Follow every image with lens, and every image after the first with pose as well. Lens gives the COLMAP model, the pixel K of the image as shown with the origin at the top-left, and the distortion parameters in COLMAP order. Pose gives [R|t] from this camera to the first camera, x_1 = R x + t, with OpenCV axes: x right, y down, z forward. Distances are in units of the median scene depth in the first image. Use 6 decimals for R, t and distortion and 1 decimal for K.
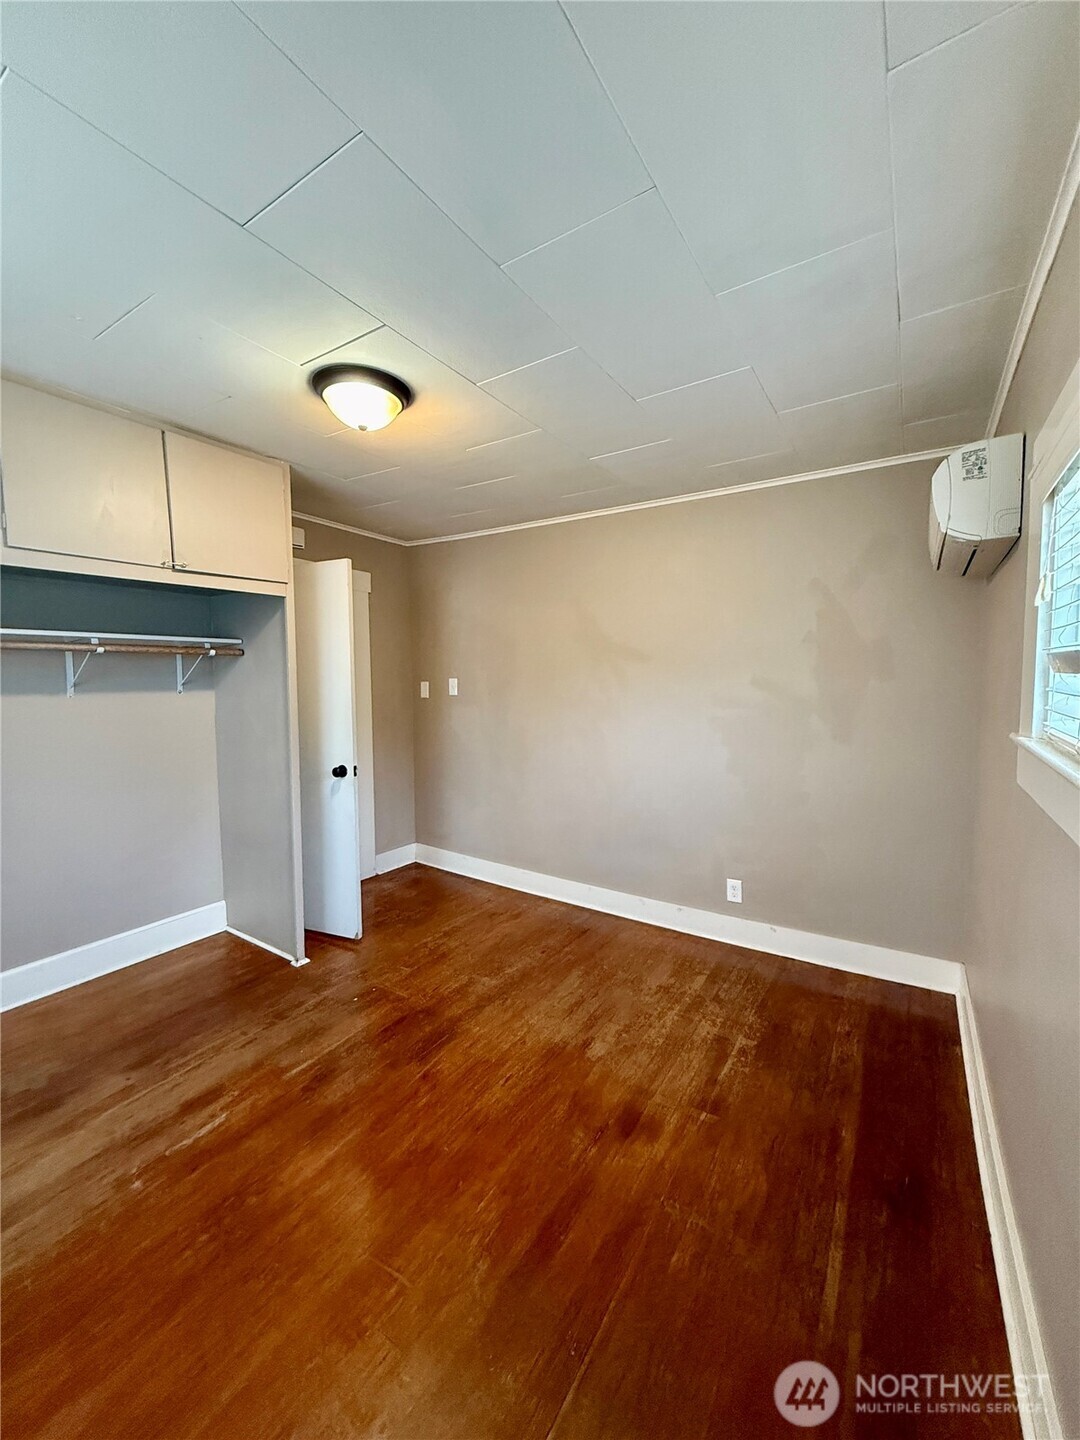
lens RADIAL K [[575.9, 0, 546.9], [0, 575.9, 715.1], [0, 0, 1]] dist [-0.000118, -0.000351]
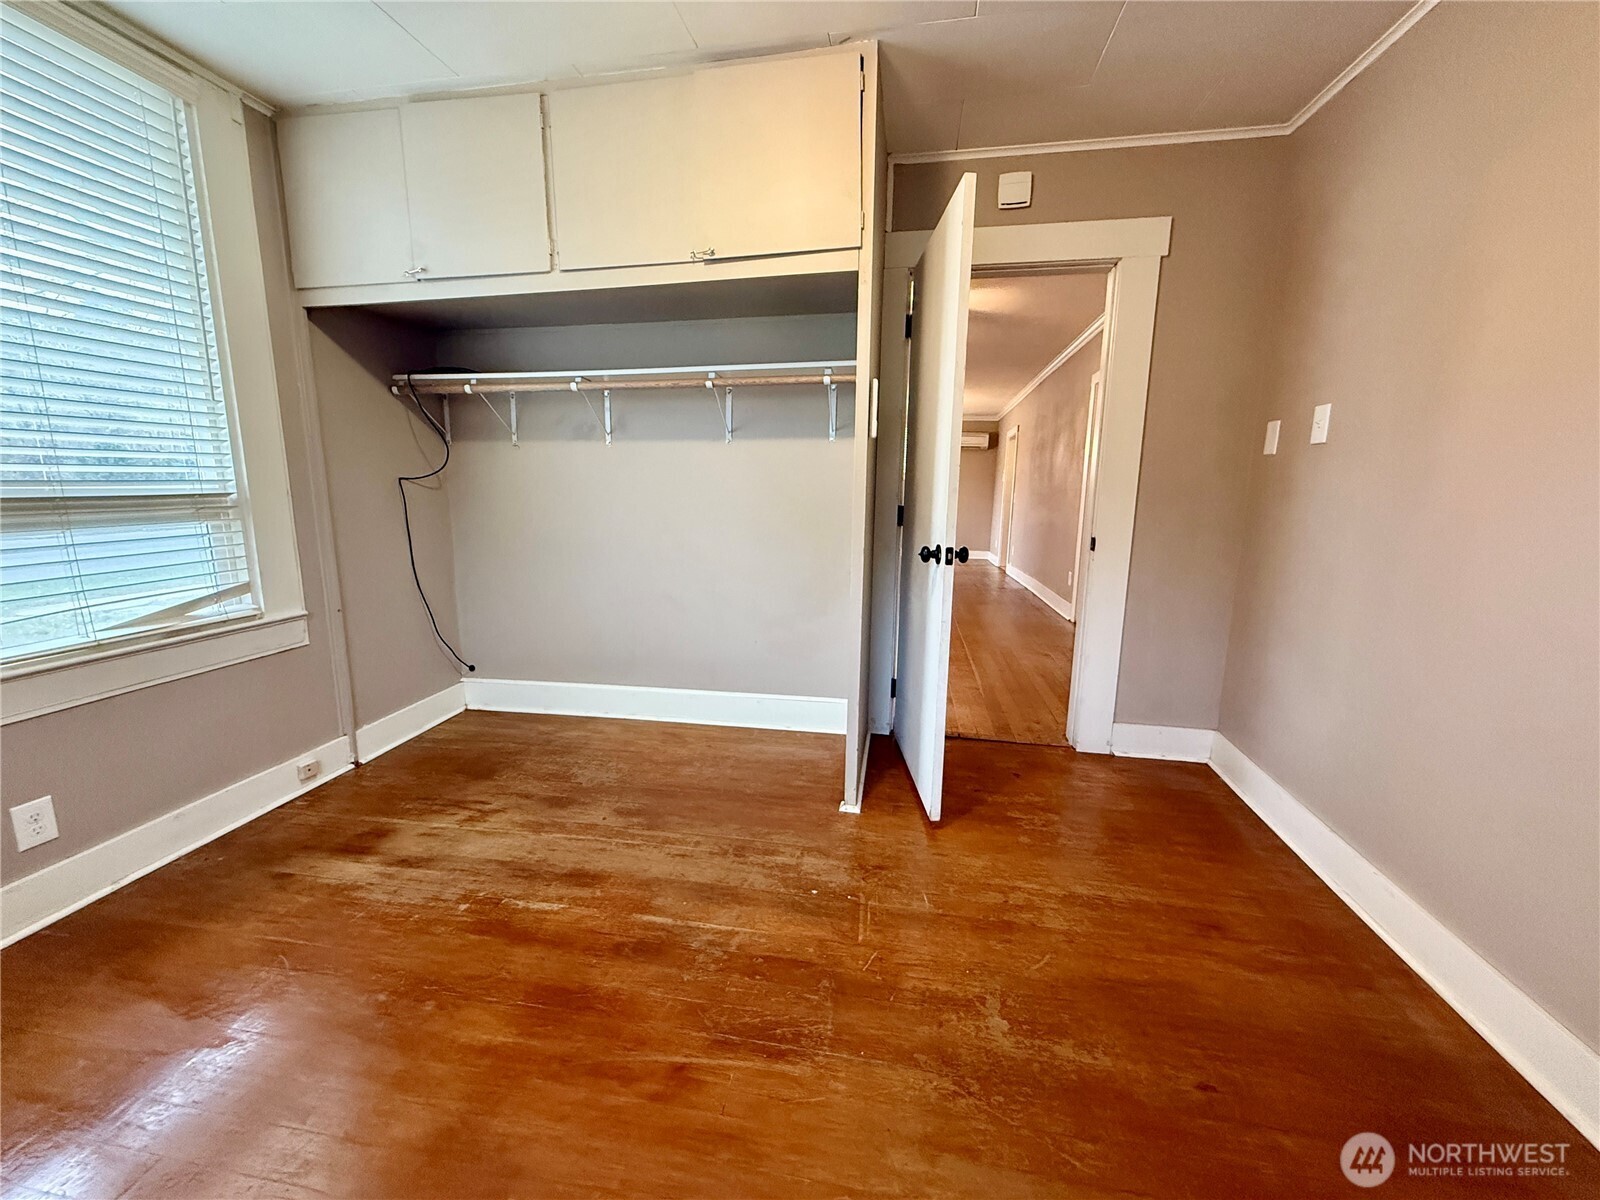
lens RADIAL K [[639.9, 0, 791.5], [0, 639.9, 602.2], [0, 0, 1]] dist [-0.000118, -0.000351]
pose [[0.377897, 0.169213, -0.910253, 0.265748], [-0.065978, 0.985579, 0.155825, 0.062768], [0.923494, 0.001171, 0.383612, 0.718054]]
